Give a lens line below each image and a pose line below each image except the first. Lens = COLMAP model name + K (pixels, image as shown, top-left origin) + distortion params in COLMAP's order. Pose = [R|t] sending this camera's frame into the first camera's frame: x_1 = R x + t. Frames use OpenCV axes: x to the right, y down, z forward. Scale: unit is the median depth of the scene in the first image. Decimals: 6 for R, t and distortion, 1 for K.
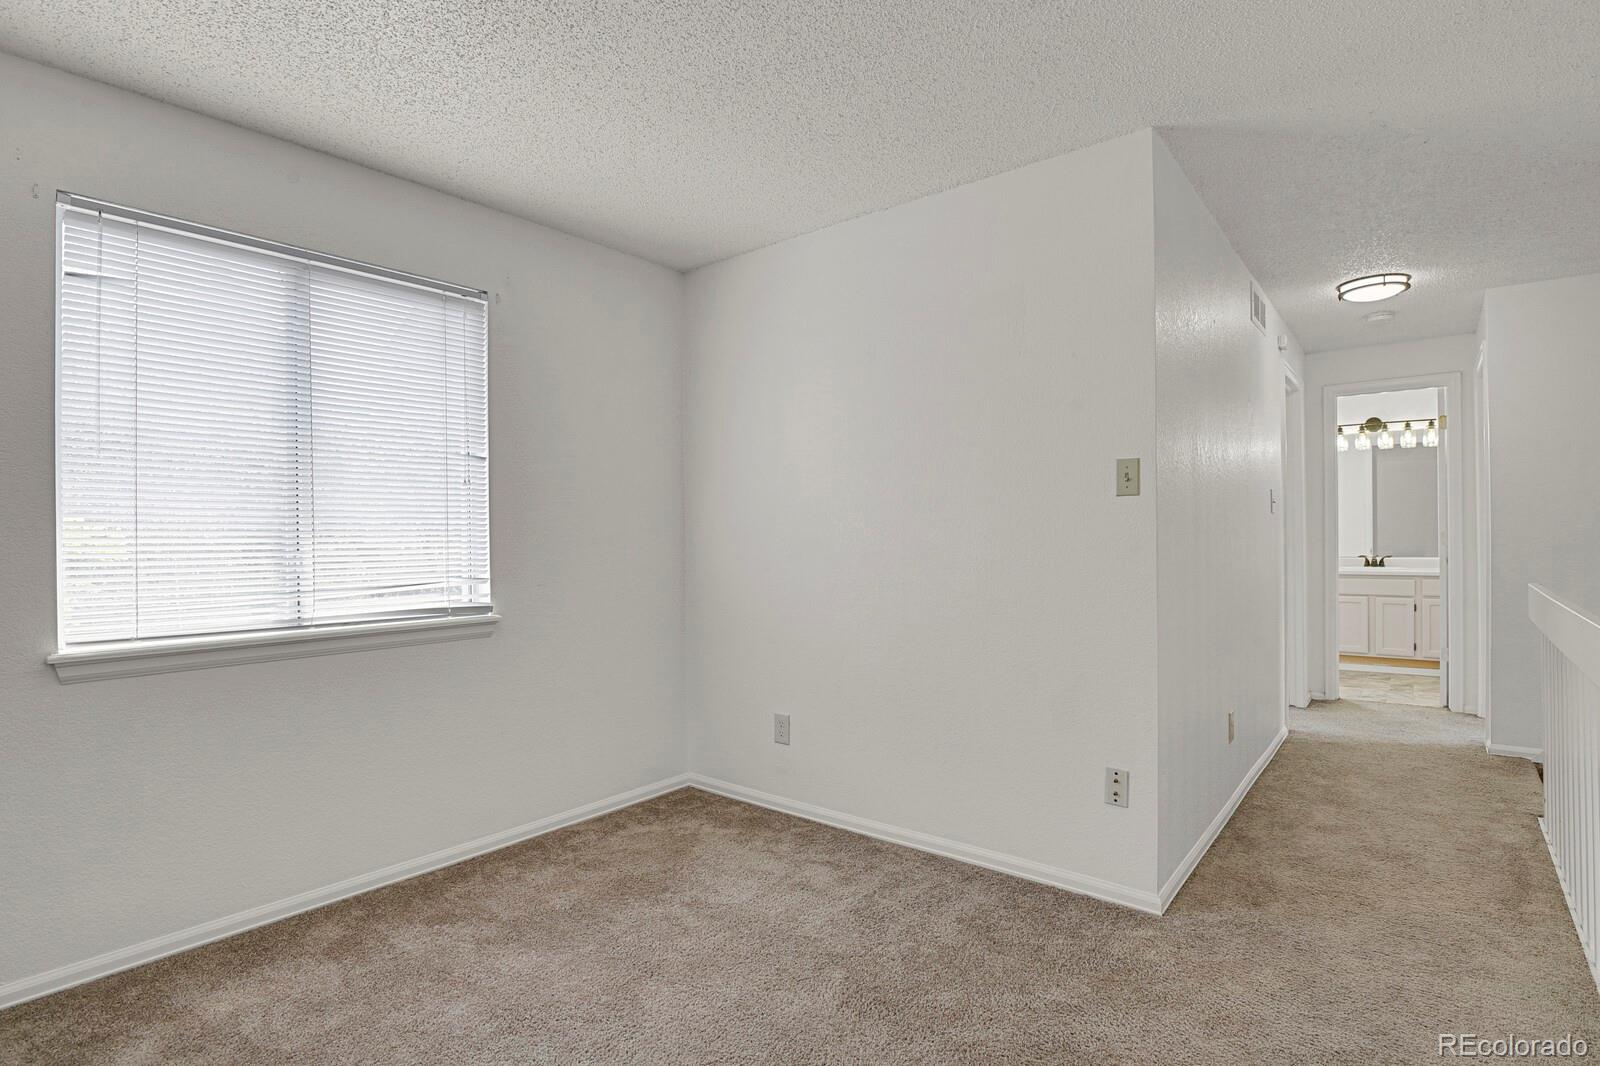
lens RADIAL K [[780.8, 0, 801.3], [0, 780.8, 539.4], [0, 0, 1]] dist [-0.014843, -0.012461]
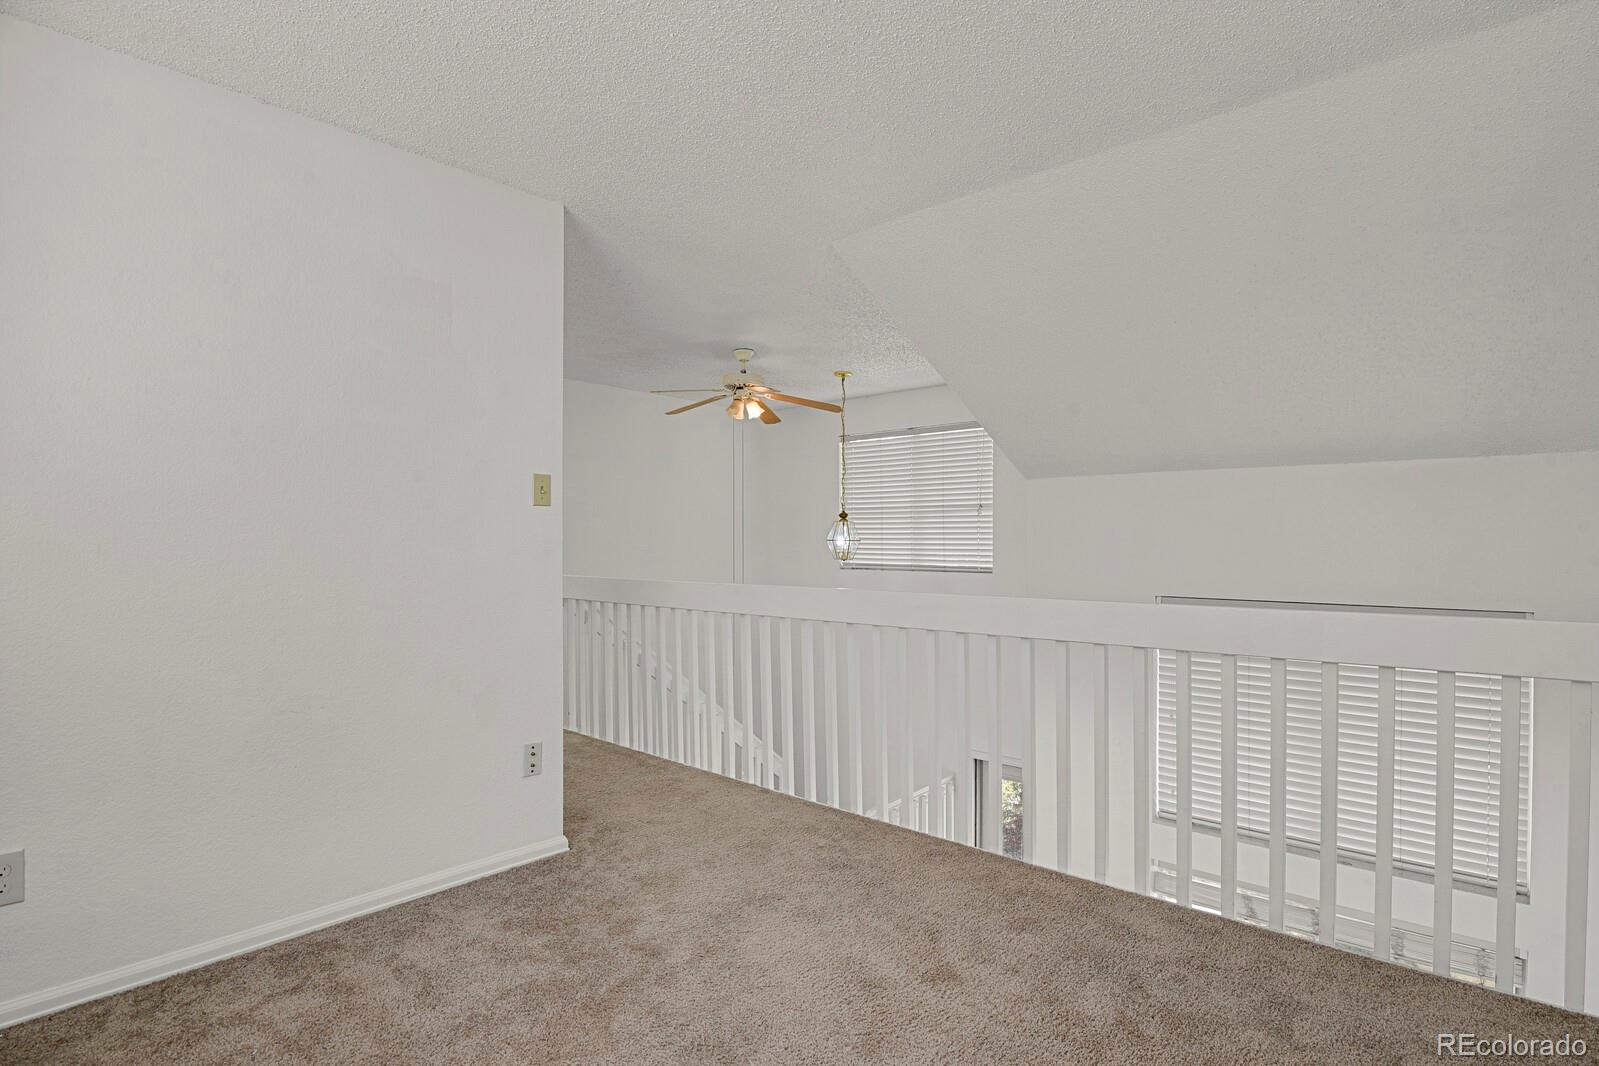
lens RADIAL K [[780.3, 0, 800.8], [0, 780.3, 539.4], [0, 0, 1]] dist [-0.014843, -0.012461]
pose [[0.050306, 0.010183, 0.998682, -0.722930], [-0.002790, 0.999946, -0.010056, 0.004898], [-0.998730, -0.002281, 0.050332, 0.549569]]
